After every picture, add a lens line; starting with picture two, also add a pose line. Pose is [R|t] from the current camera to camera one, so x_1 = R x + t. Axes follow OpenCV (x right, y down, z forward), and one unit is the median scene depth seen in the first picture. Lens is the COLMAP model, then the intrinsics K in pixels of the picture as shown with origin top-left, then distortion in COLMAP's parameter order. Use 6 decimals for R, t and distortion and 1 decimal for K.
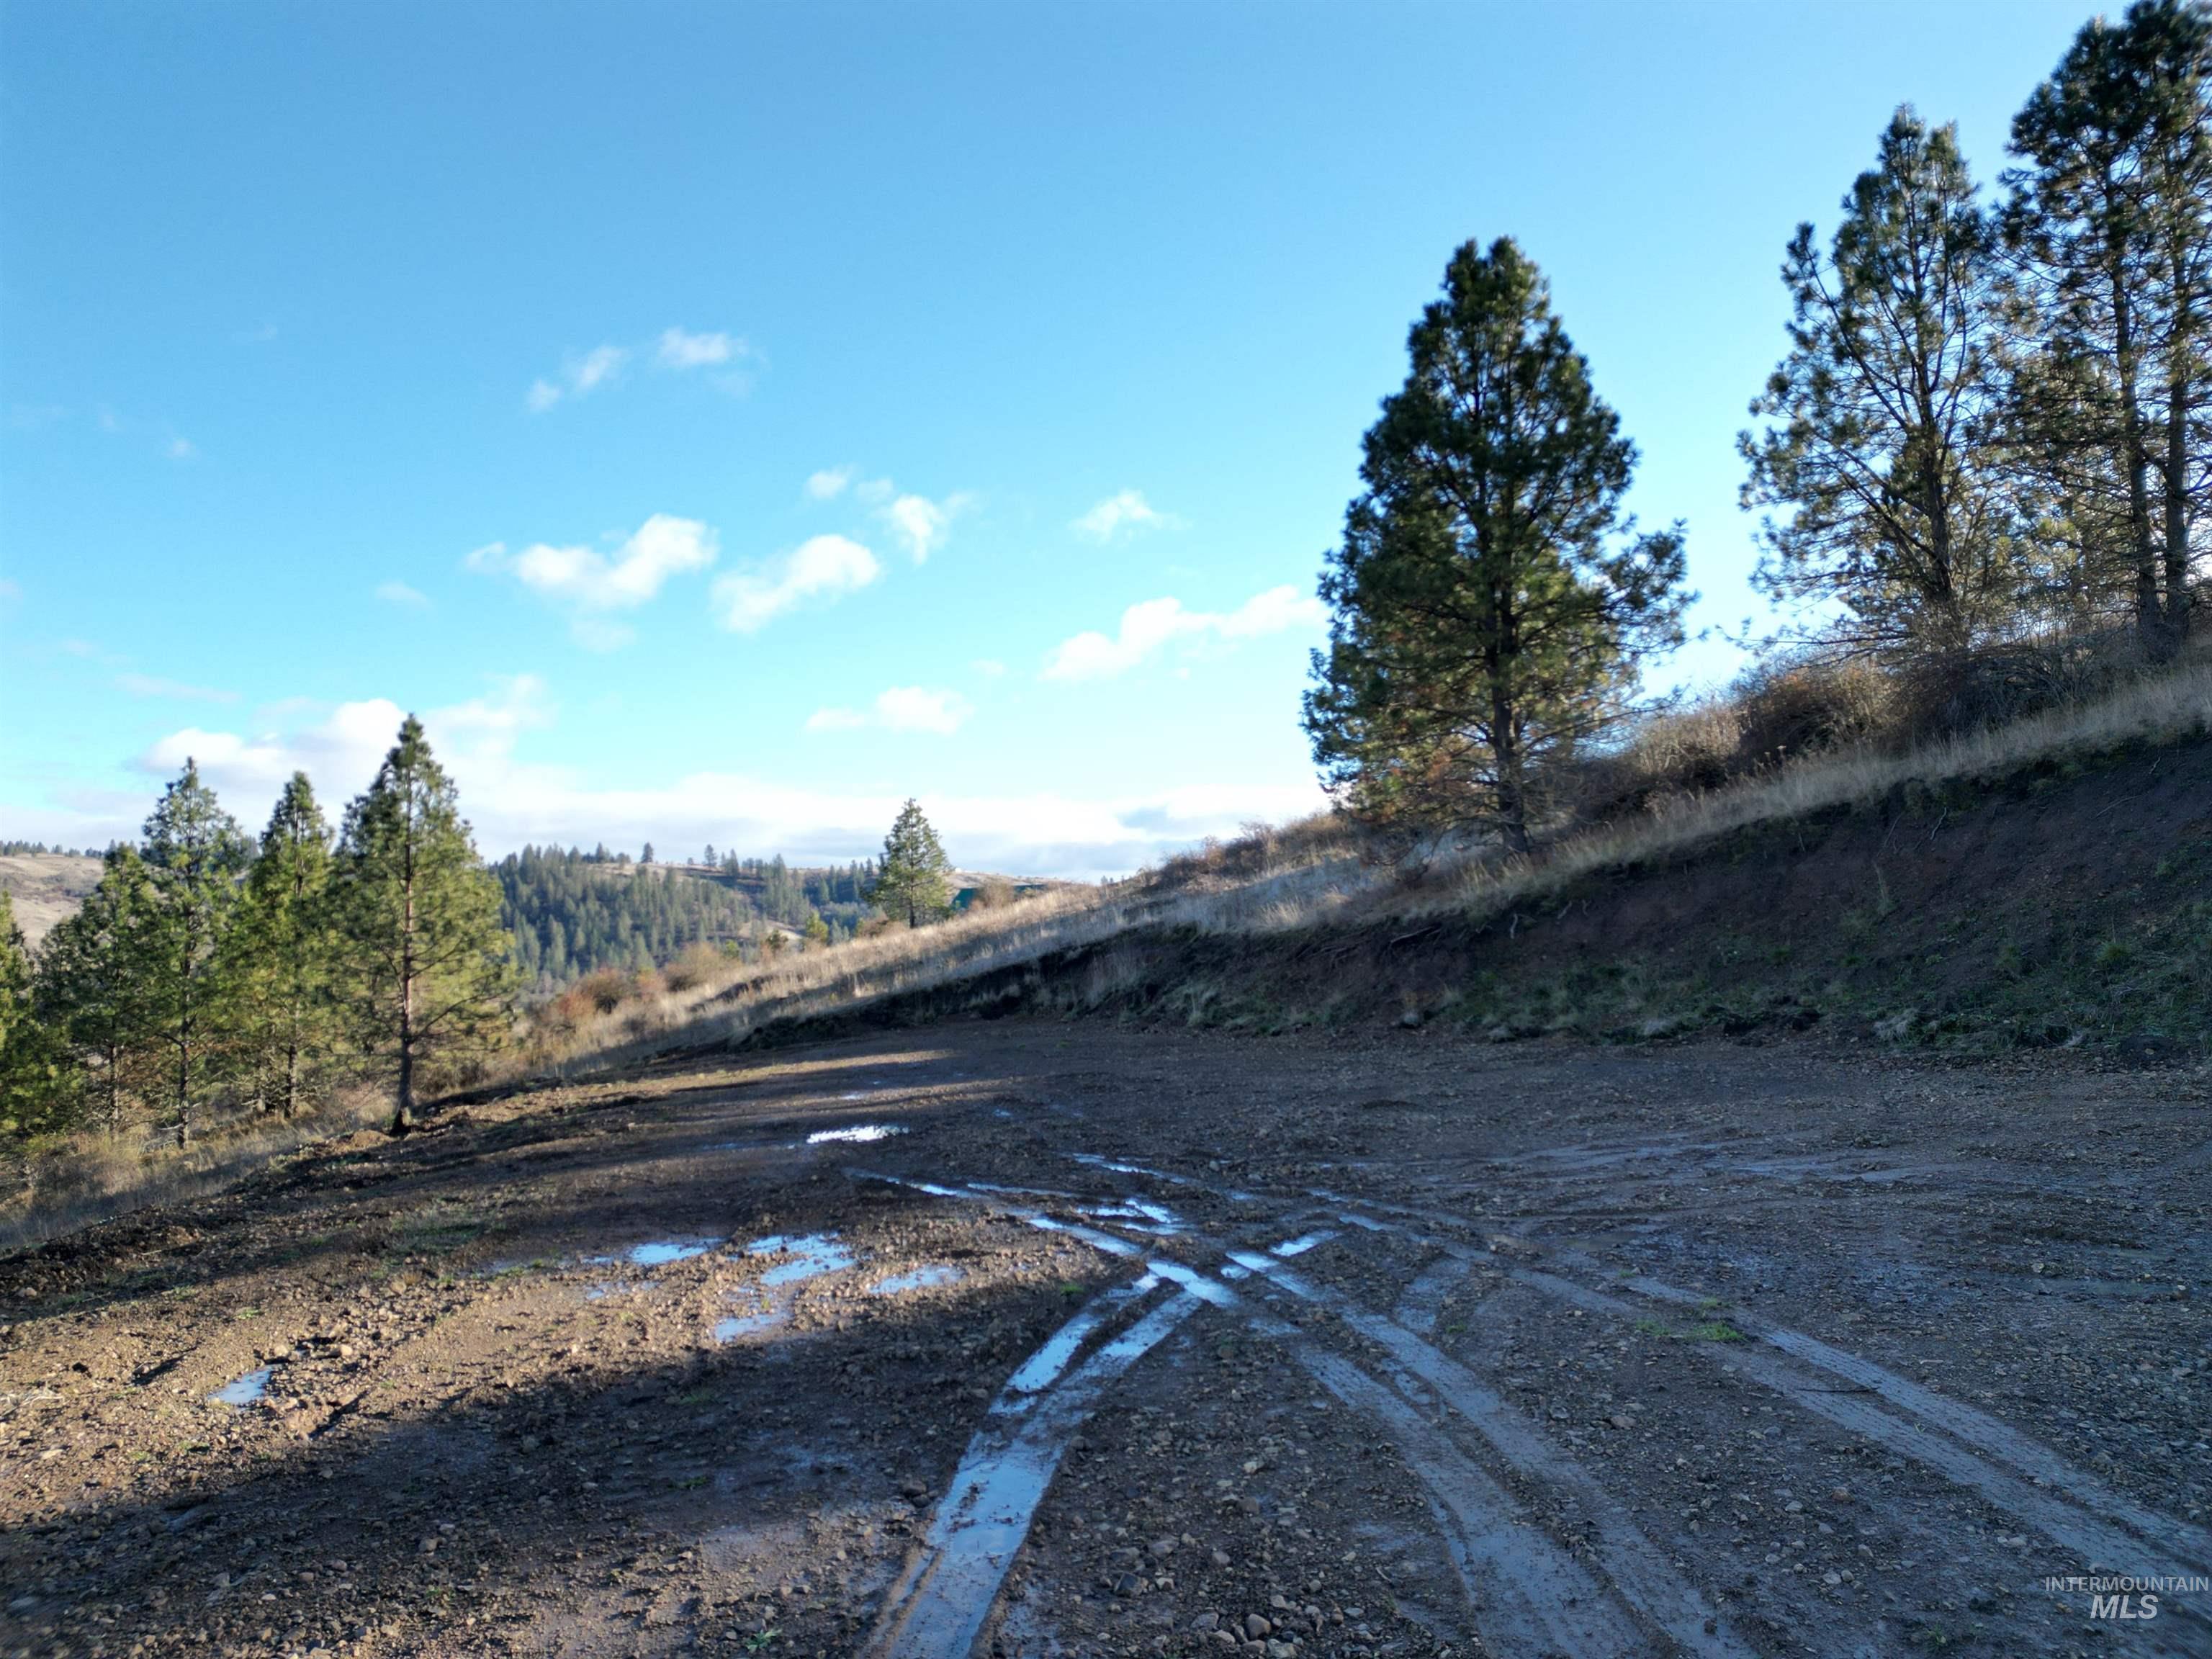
lens RADIAL K [[1530.3, 0, 1102.3], [0, 1530.3, 810.3], [0, 0, 1]] dist [0.085235, -0.076324]
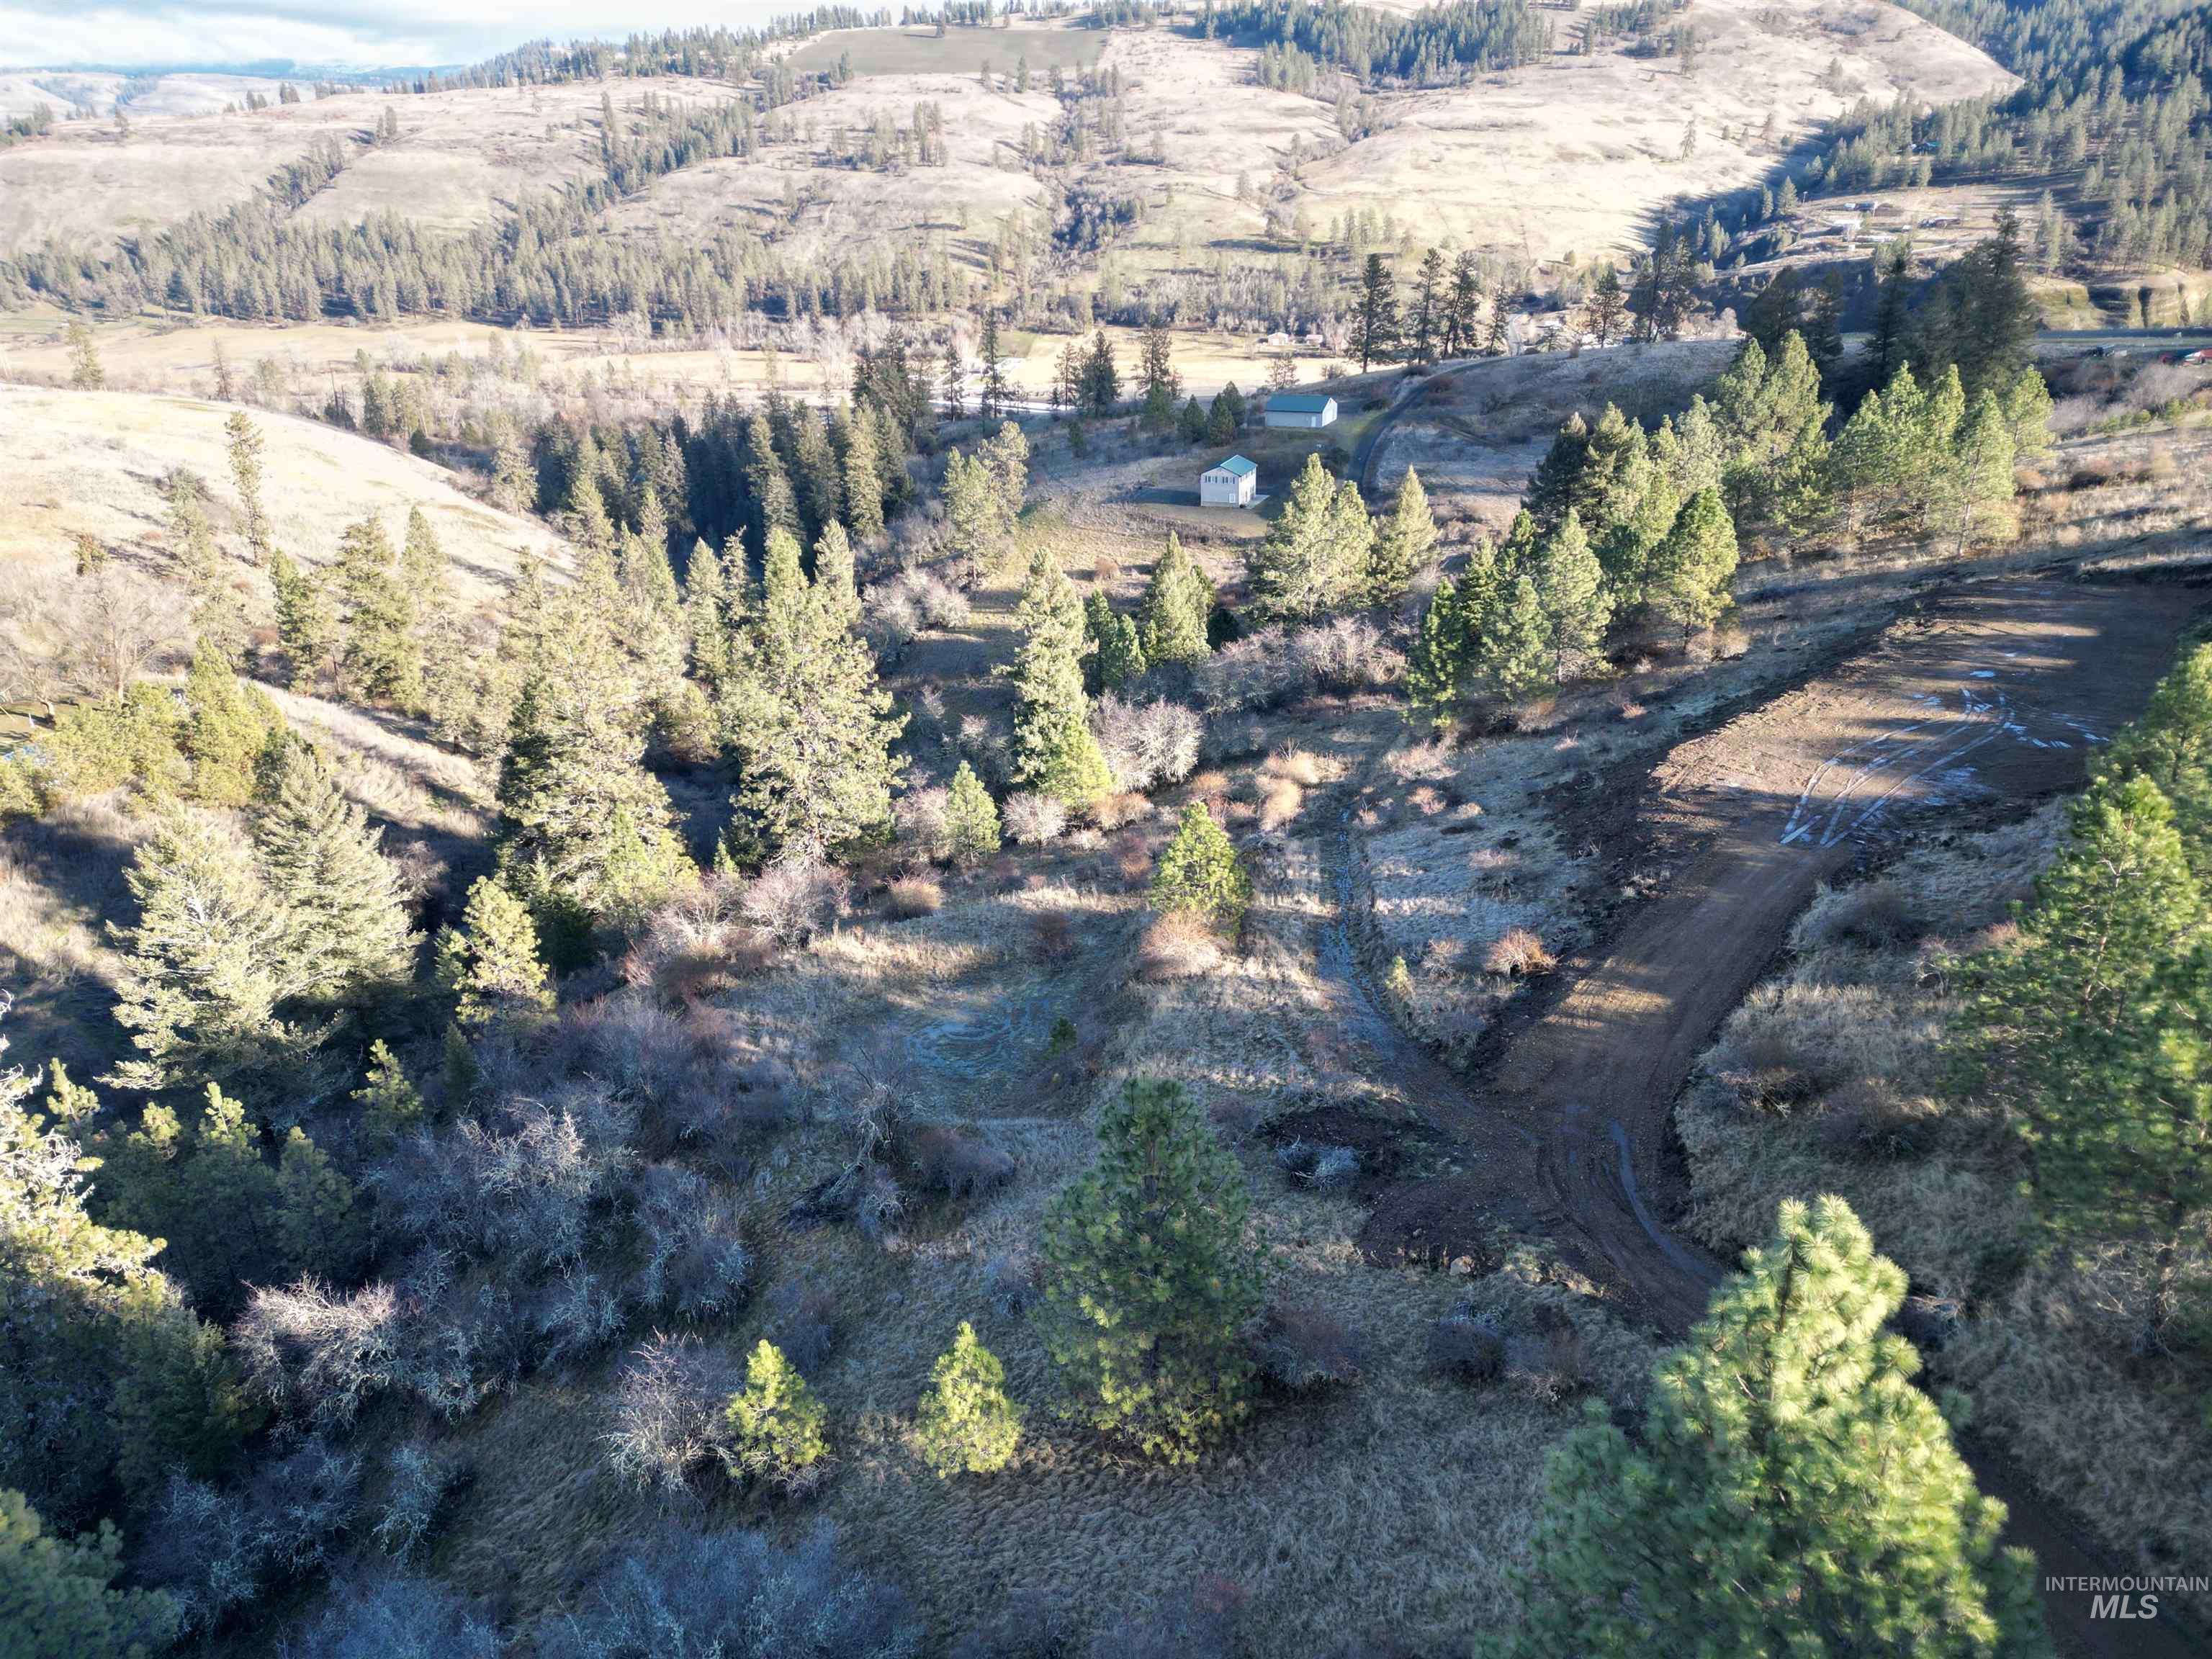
lens RADIAL K [[1530.3, 0, 1105.4], [0, 1530.3, 831.6], [0, 0, 1]] dist [0.085235, -0.076324]
pose [[0.566477, 0.344302, -0.748705, 0.738919], [0.099236, 0.873425, 0.476740, -0.676231], [0.818080, -0.344361, 0.460608, -1.344228]]
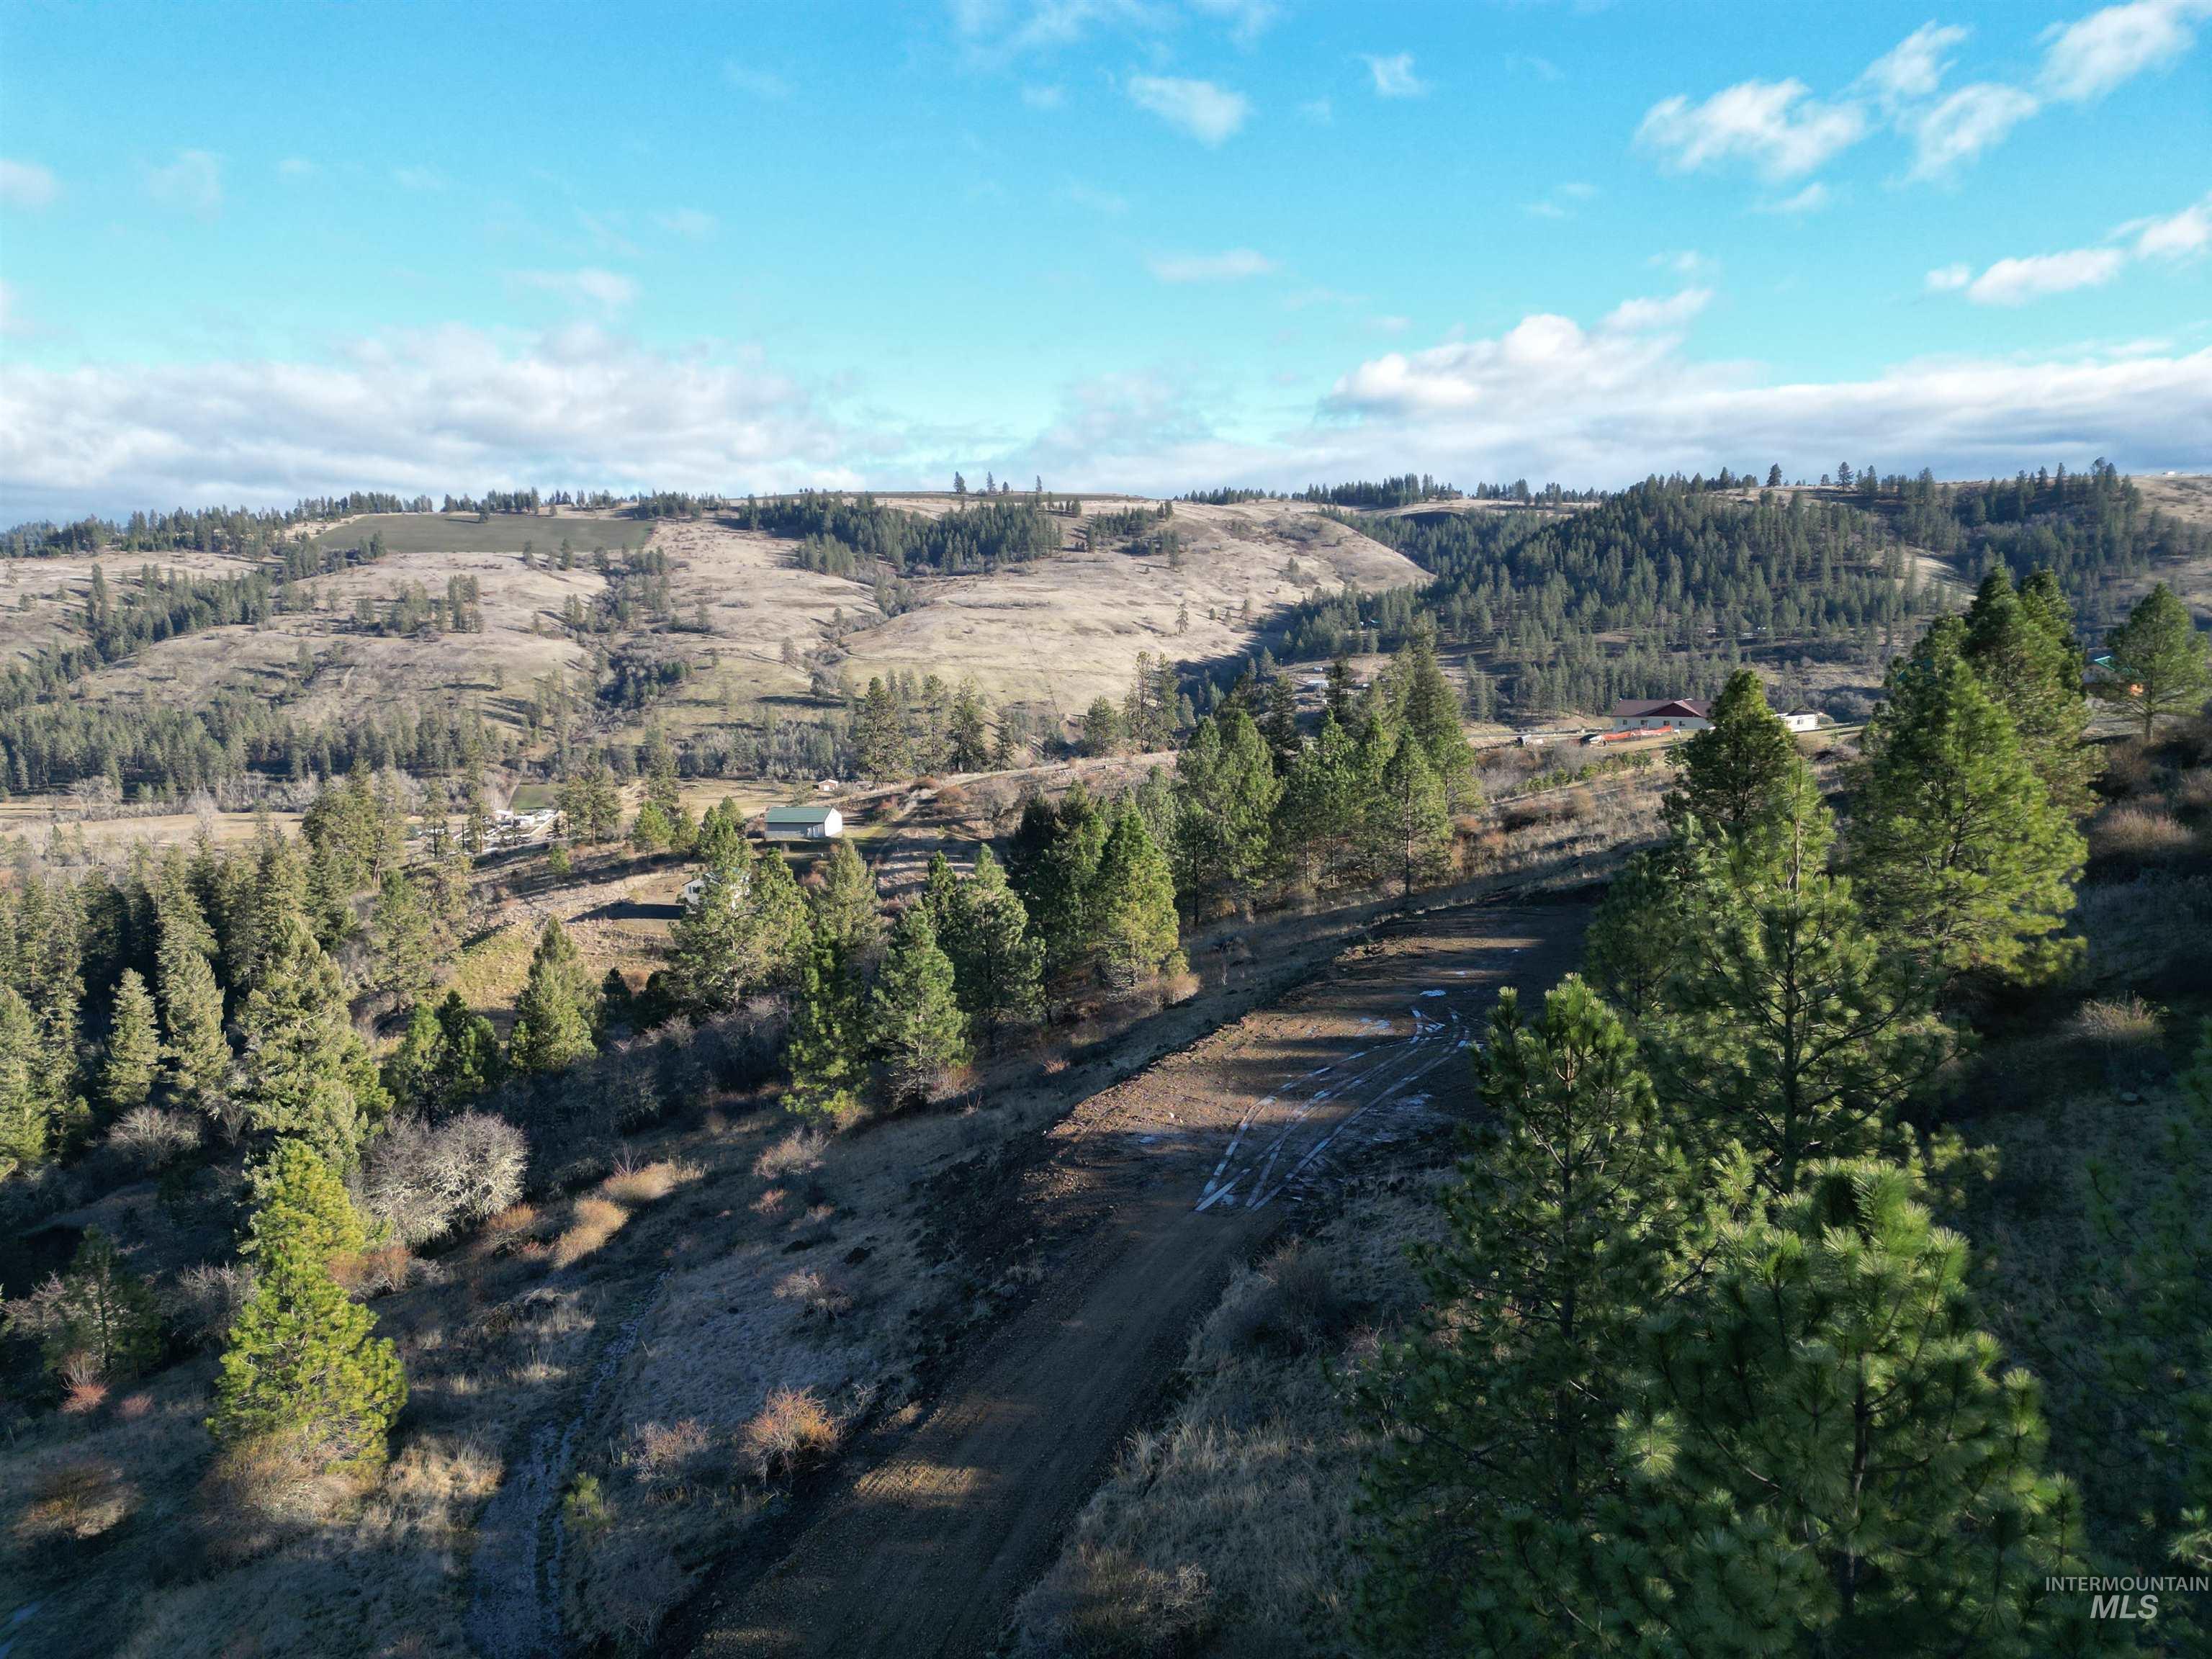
lens RADIAL K [[1530.3, 0, 1106.6], [0, 1530.3, 833.8], [0, 0, 1]] dist [0.085235, -0.076324]
pose [[0.768665, 0.098911, -0.631958, 0.606666], [0.069612, 0.969169, 0.236360, -0.429904], [0.635853, -0.225674, 0.738081, -0.946228]]
